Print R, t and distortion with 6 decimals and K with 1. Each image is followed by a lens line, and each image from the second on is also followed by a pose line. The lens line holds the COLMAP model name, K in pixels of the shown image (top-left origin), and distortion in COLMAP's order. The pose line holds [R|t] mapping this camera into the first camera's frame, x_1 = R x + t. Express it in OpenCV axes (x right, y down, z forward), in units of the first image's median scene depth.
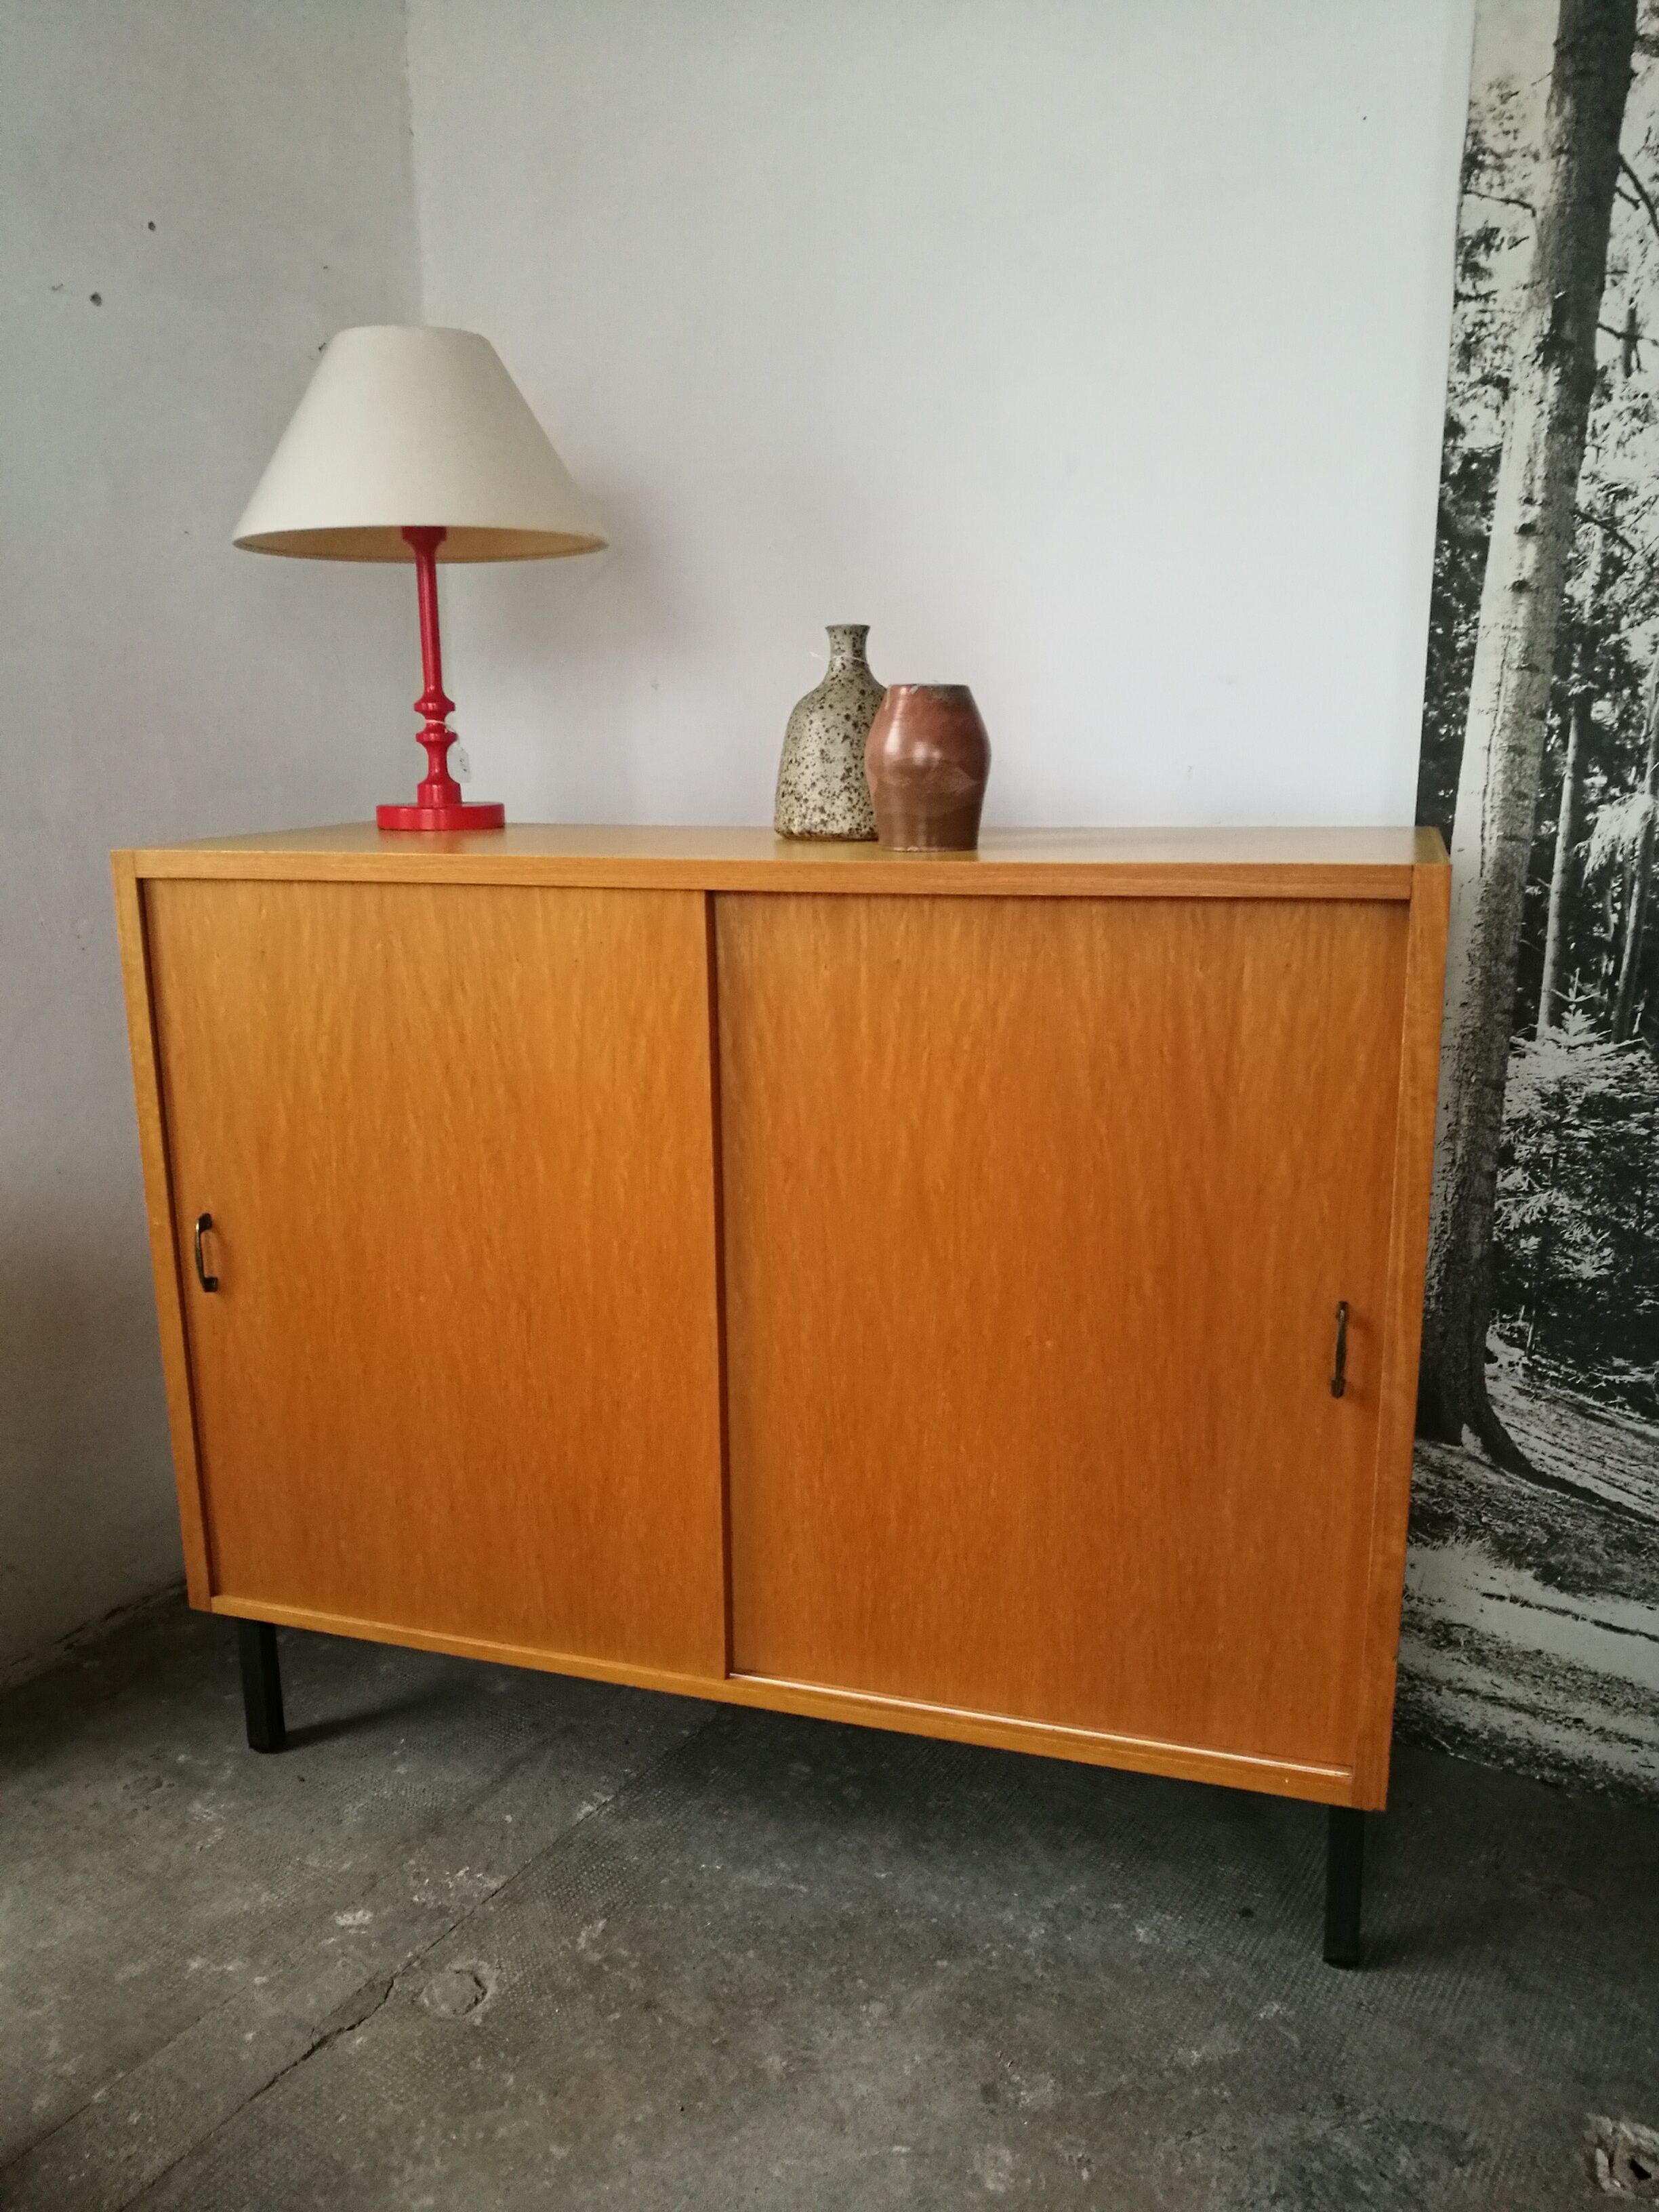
lens RADIAL K [[1732.4, 0, 812.2], [0, 1732.4, 1105.3], [0, 0, 1]] dist [-0.018959, 0.050537]
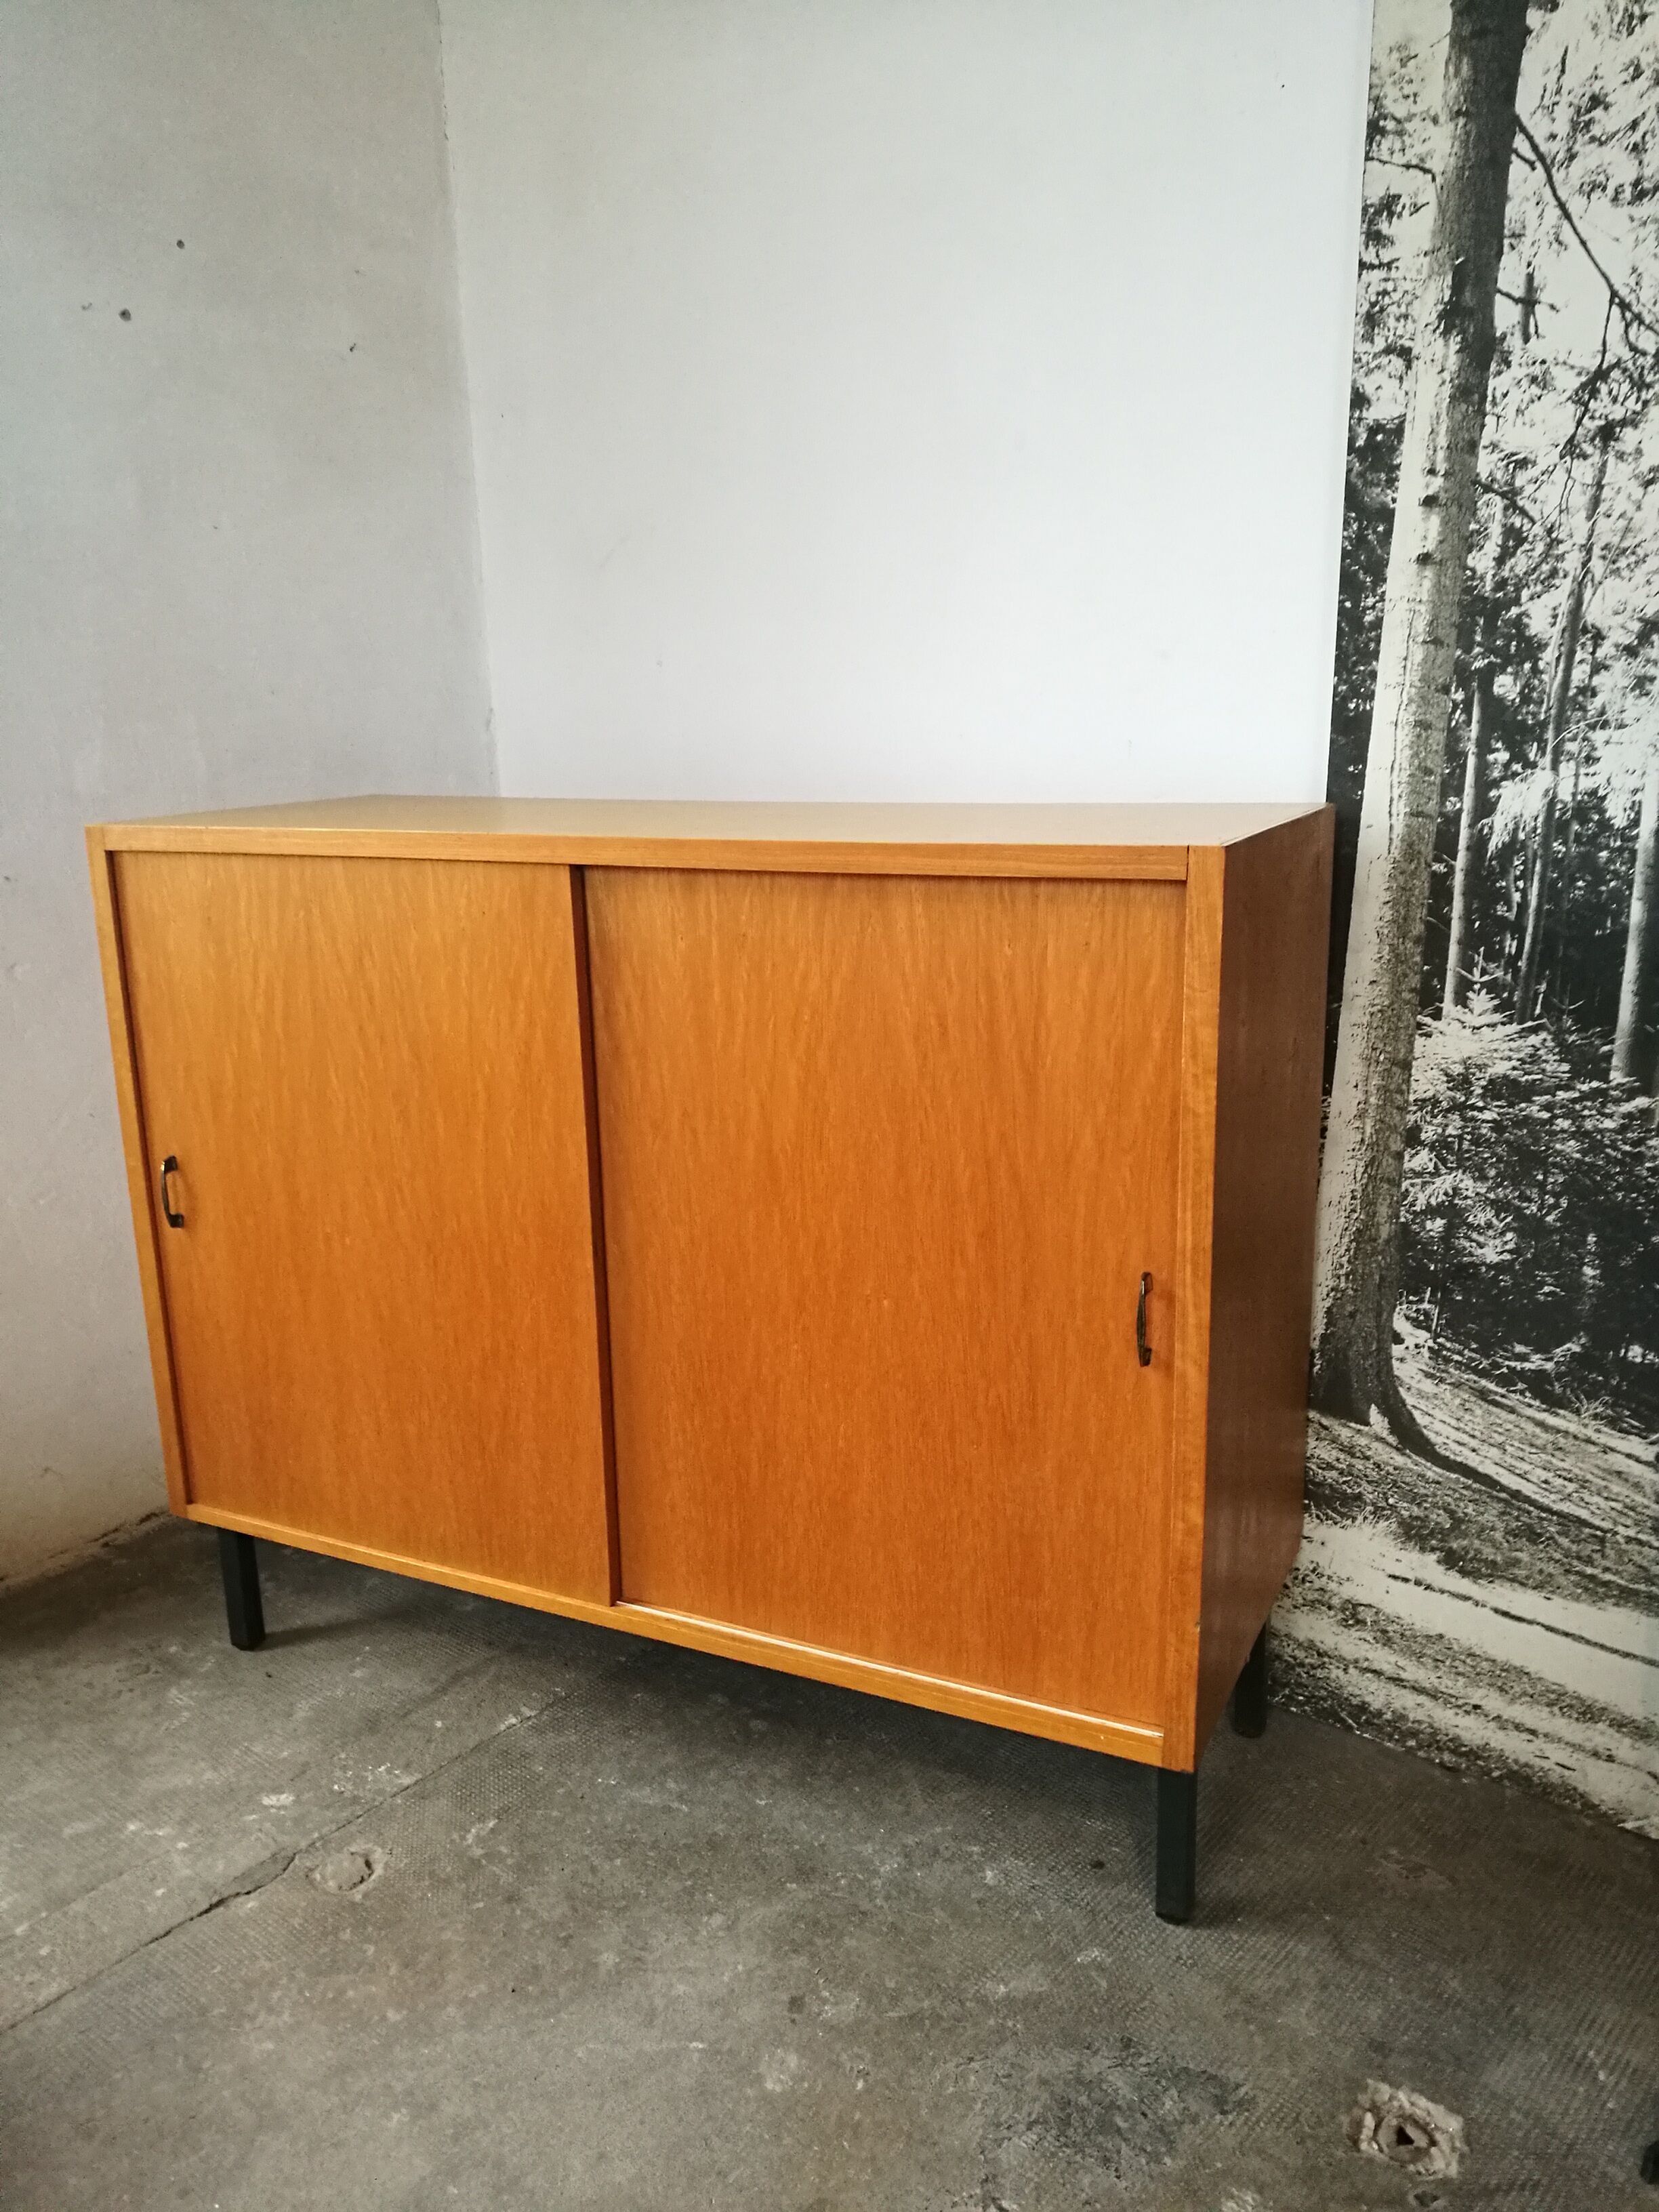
lens RADIAL K [[1732.4, 0, 815.8], [0, 1732.4, 1104.9], [0, 0, 1]] dist [-0.018959, 0.050537]
pose [[0.989547, 0.024561, -0.142106, 0.213377], [-0.021643, 0.999523, 0.022049, -0.003200], [0.142580, -0.018743, 0.989606, -0.030527]]
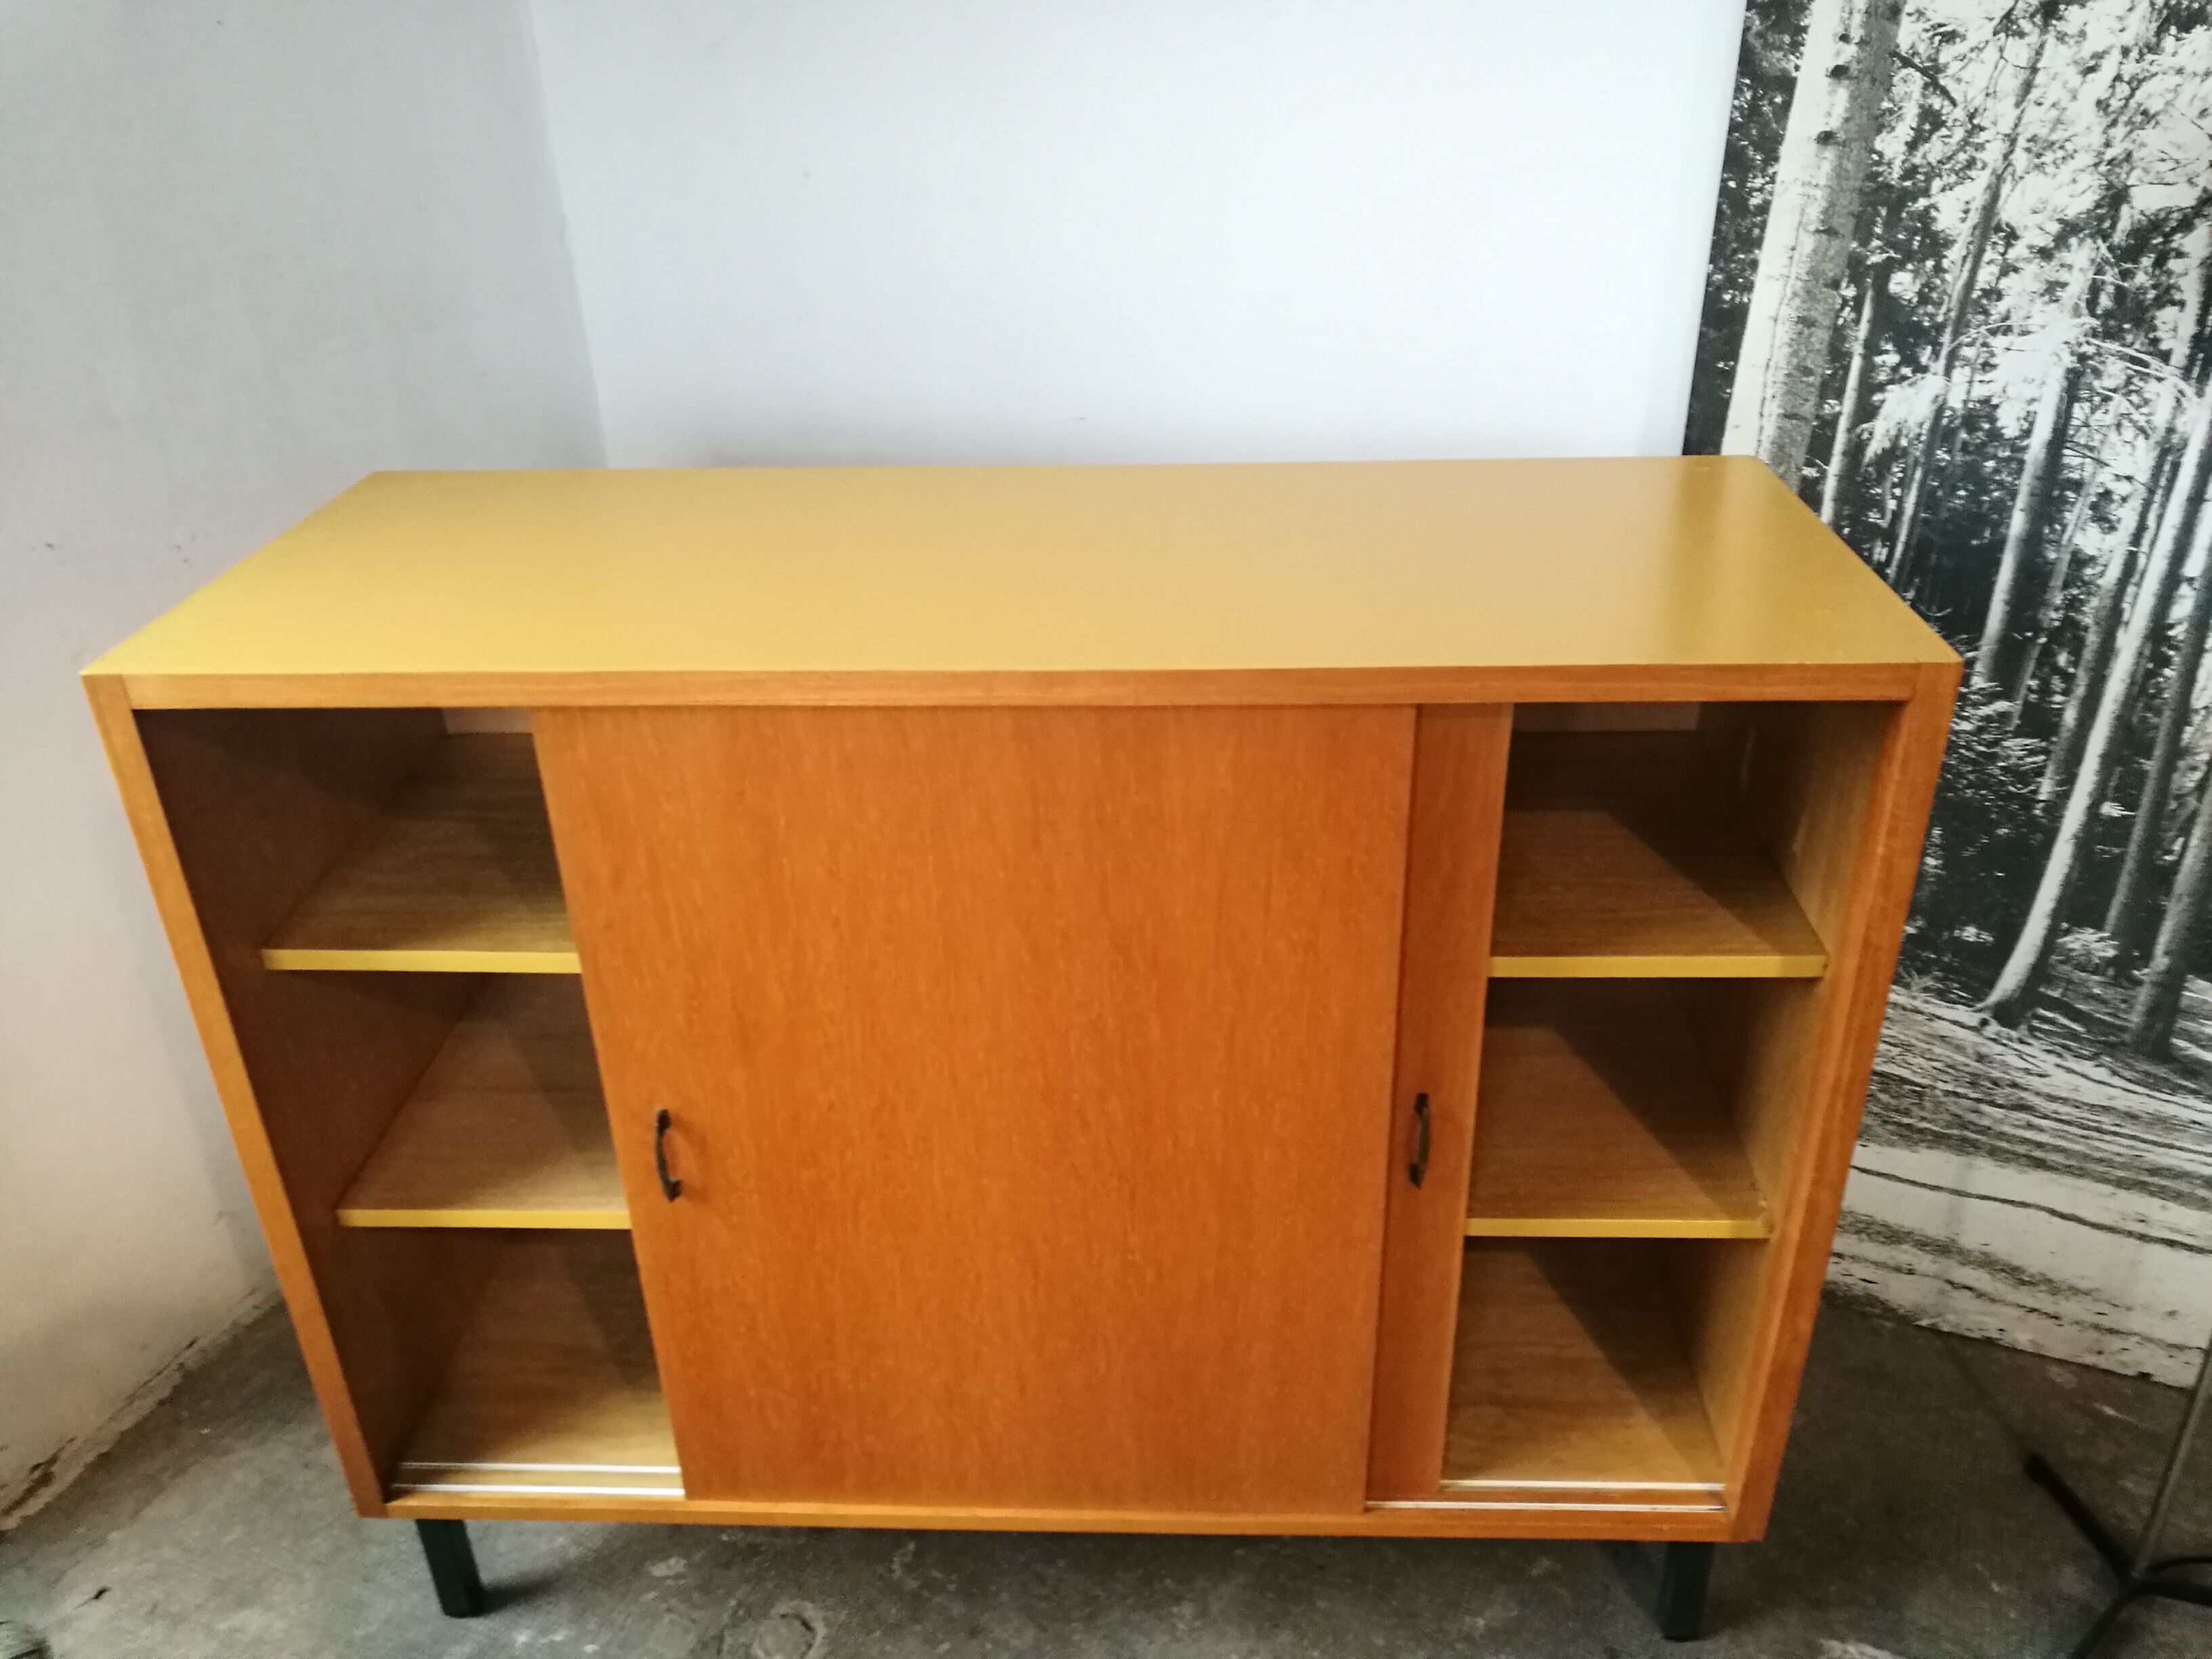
lens RADIAL K [[1732.4, 0, 1101.9], [0, 1732.4, 830.4], [0, 0, 1]] dist [-0.018959, 0.050537]
pose [[0.990624, -0.073763, 0.114991, -0.093096], [0.040825, 0.963084, 0.266089, -0.207932], [-0.130373, -0.258900, 0.957065, 0.094908]]
